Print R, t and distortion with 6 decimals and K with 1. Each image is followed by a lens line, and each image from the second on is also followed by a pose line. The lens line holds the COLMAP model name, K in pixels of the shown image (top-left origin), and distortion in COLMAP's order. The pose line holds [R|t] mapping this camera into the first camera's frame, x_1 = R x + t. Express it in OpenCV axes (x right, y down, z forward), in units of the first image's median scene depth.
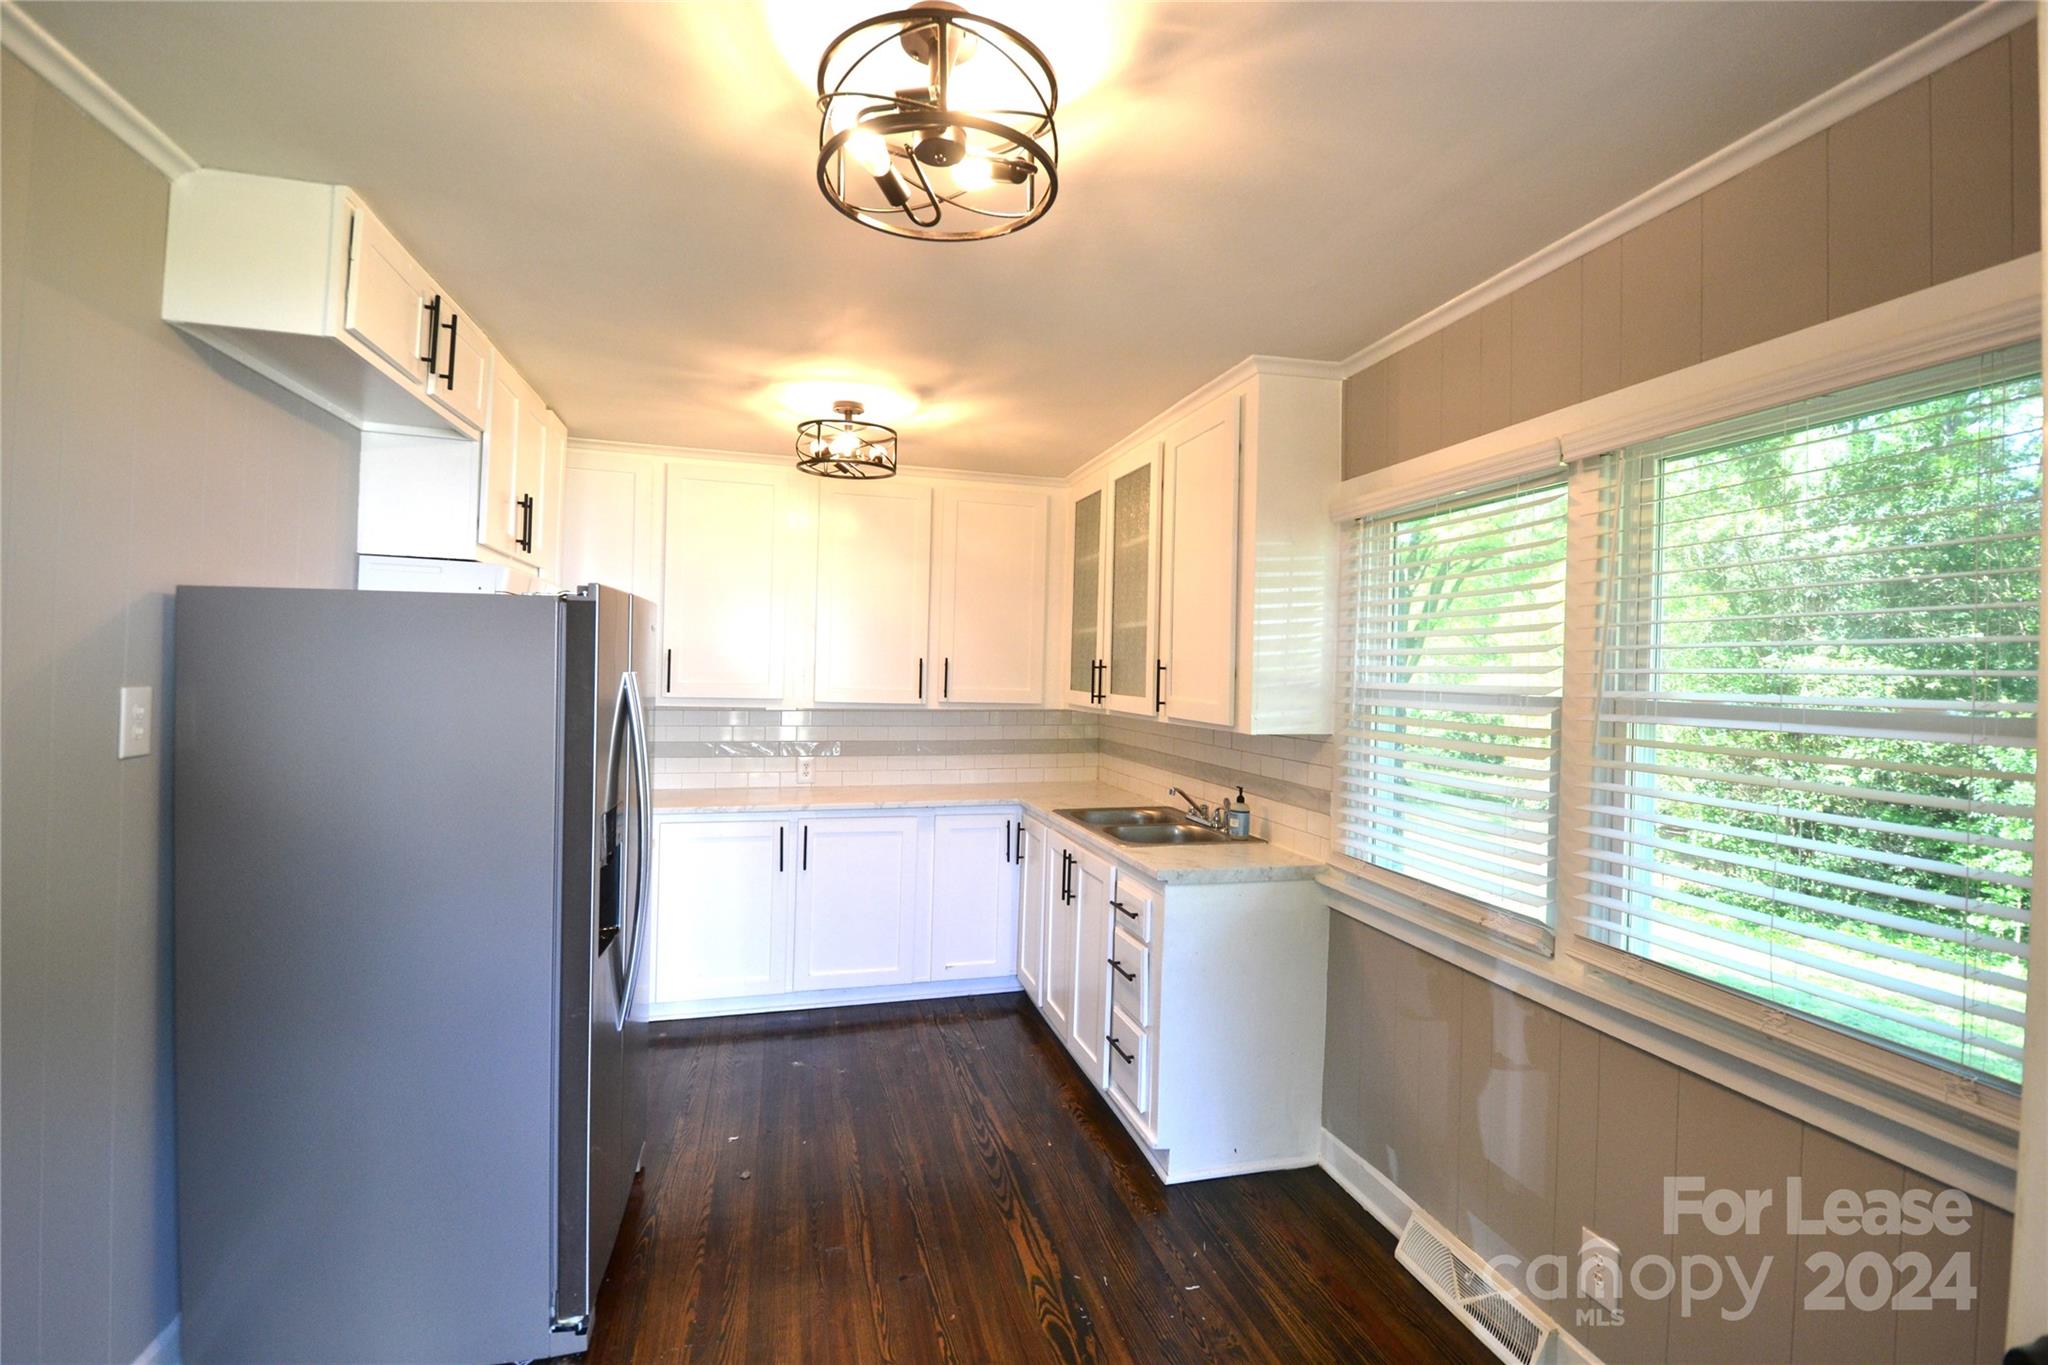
lens RADIAL K [[915.8, 0, 1021.6], [0, 915.8, 671.1], [0, 0, 1]] dist [0.003244, -0.012137]
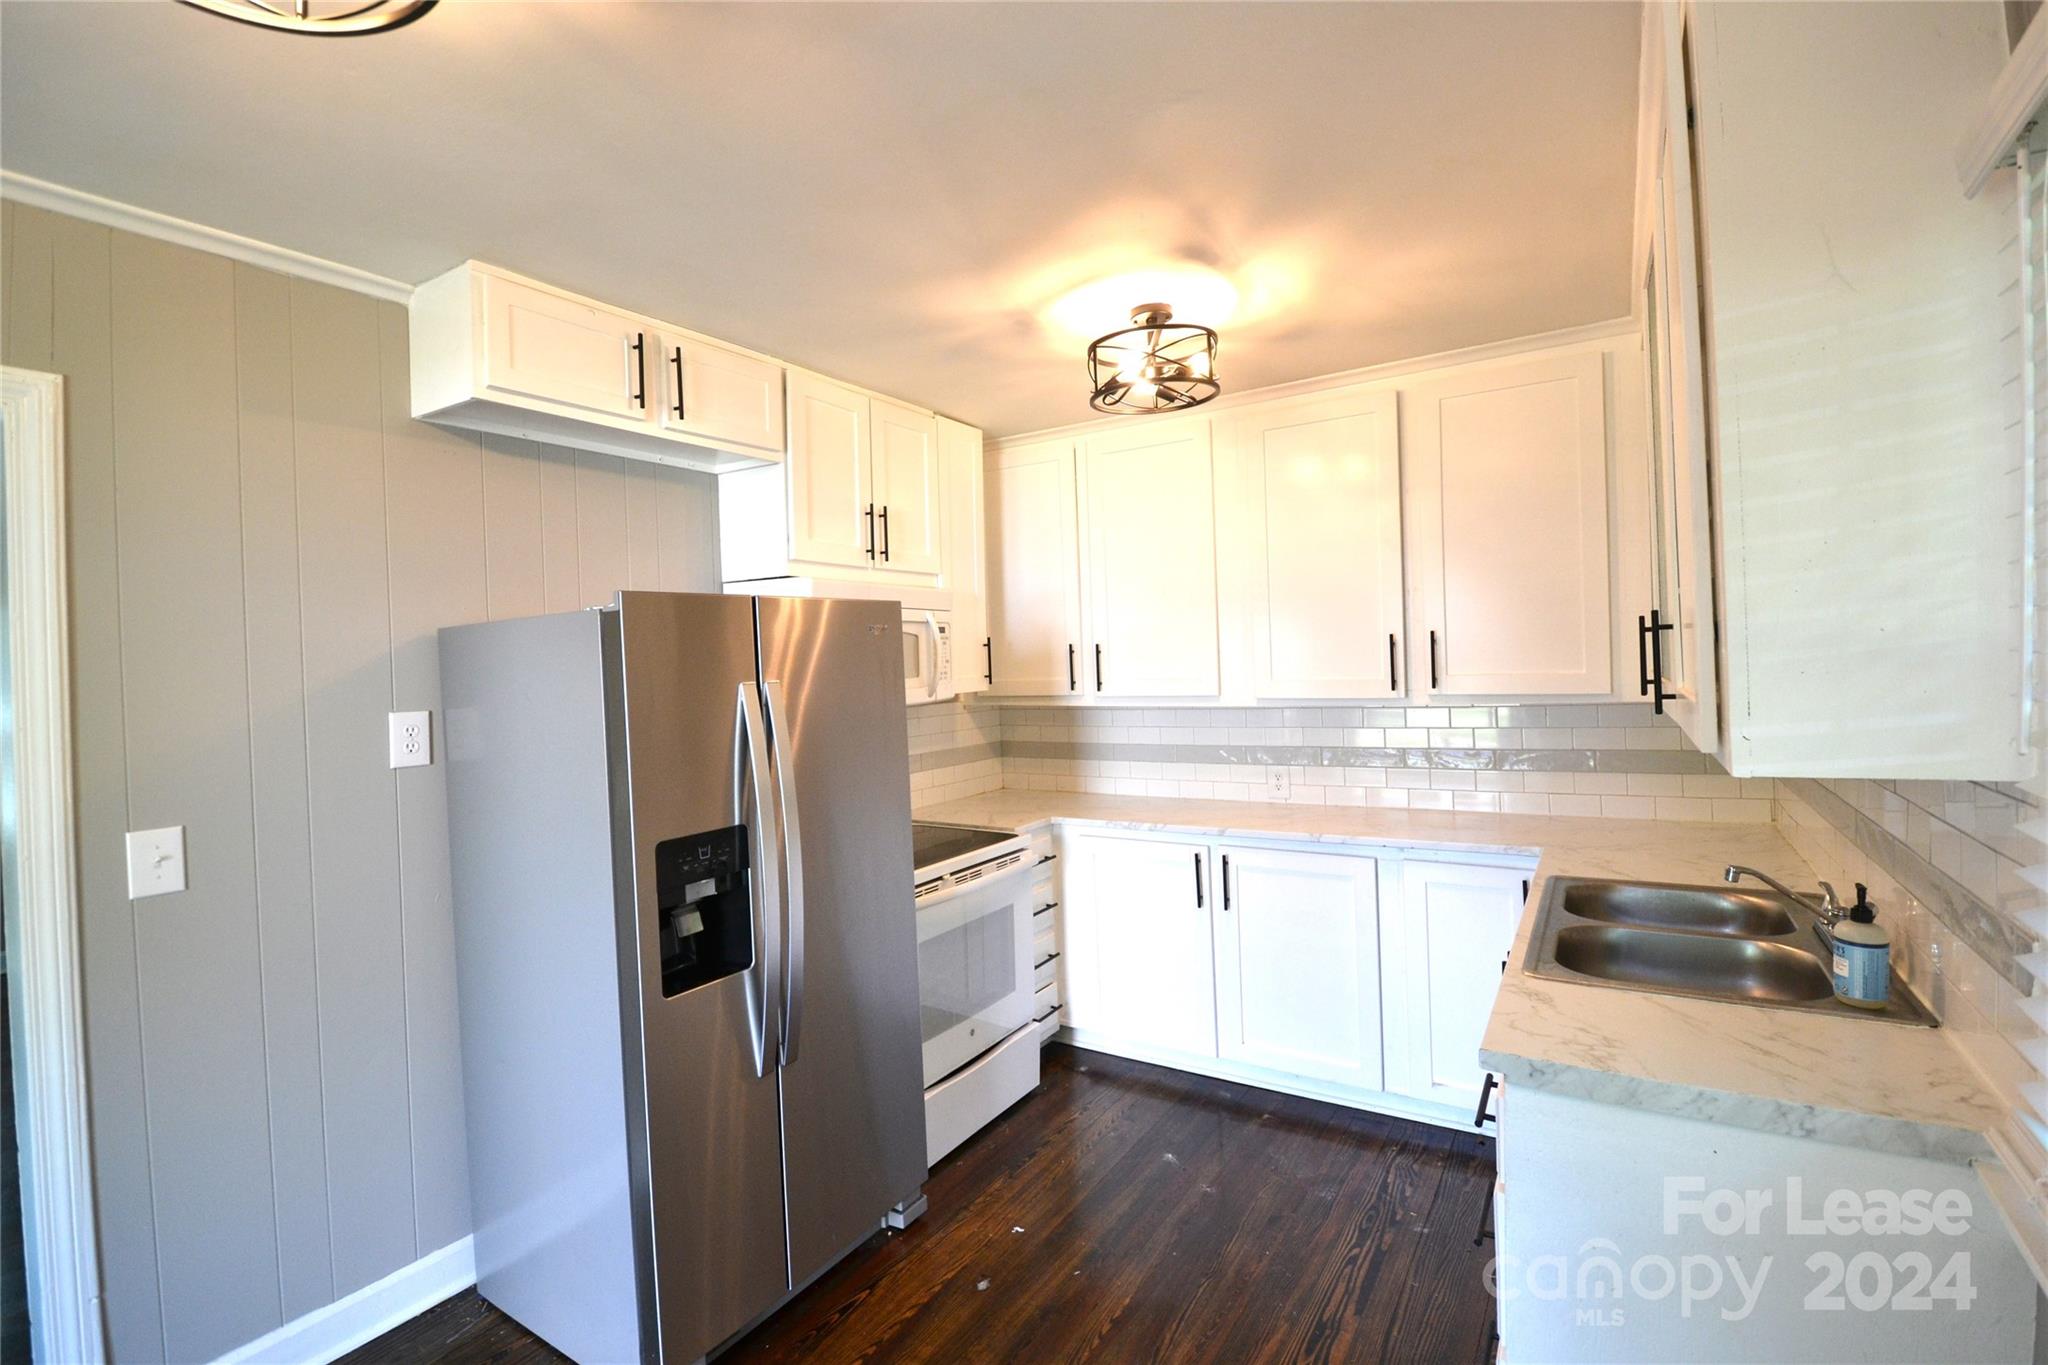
lens RADIAL K [[915.8, 0, 1021.6], [0, 915.8, 671.1], [0, 0, 1]] dist [0.003244, -0.012137]
pose [[0.671131, -0.040593, -0.740226, 0.293805], [0.050569, 0.998681, -0.008917, 0.008580], [0.739612, -0.031448, 0.672299, 0.413130]]
